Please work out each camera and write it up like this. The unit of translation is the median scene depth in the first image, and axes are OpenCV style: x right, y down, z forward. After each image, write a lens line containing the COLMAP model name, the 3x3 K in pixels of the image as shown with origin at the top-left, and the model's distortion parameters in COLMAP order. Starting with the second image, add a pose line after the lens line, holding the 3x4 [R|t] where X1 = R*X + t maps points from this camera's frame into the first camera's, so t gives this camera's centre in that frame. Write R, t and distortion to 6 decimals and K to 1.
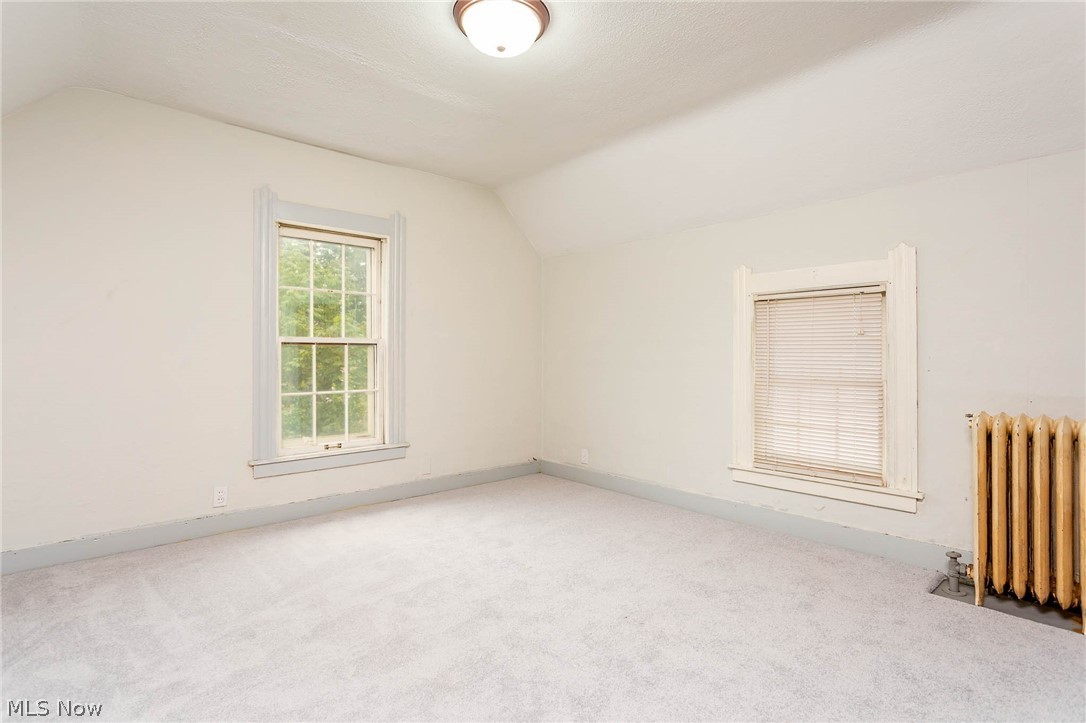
lens RADIAL K [[535.9, 0, 543.0], [0, 535.9, 361.5], [0, 0, 1]] dist [0.000652, -0.000080]
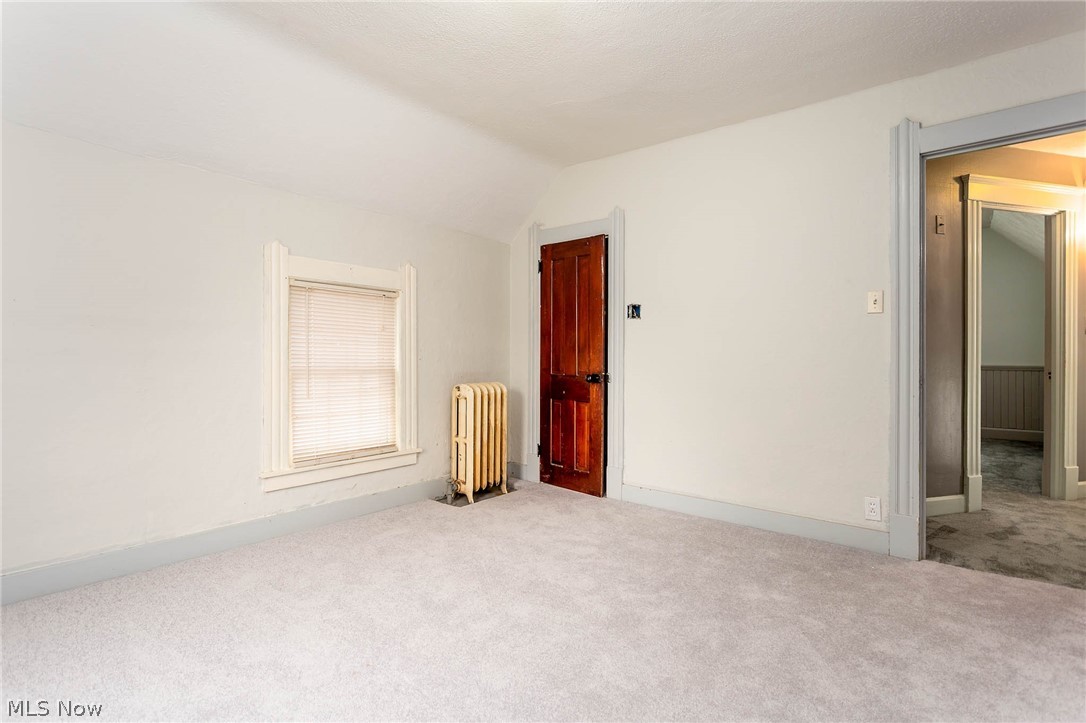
lens RADIAL K [[535.9, 0, 543.0], [0, 535.9, 361.5], [0, 0, 1]] dist [0.000652, -0.000080]
pose [[-0.169563, -0.006031, 0.985501, -0.569420], [0.000193, 0.999981, 0.006152, 0.010295], [-0.985519, 0.001233, -0.169559, 0.733177]]
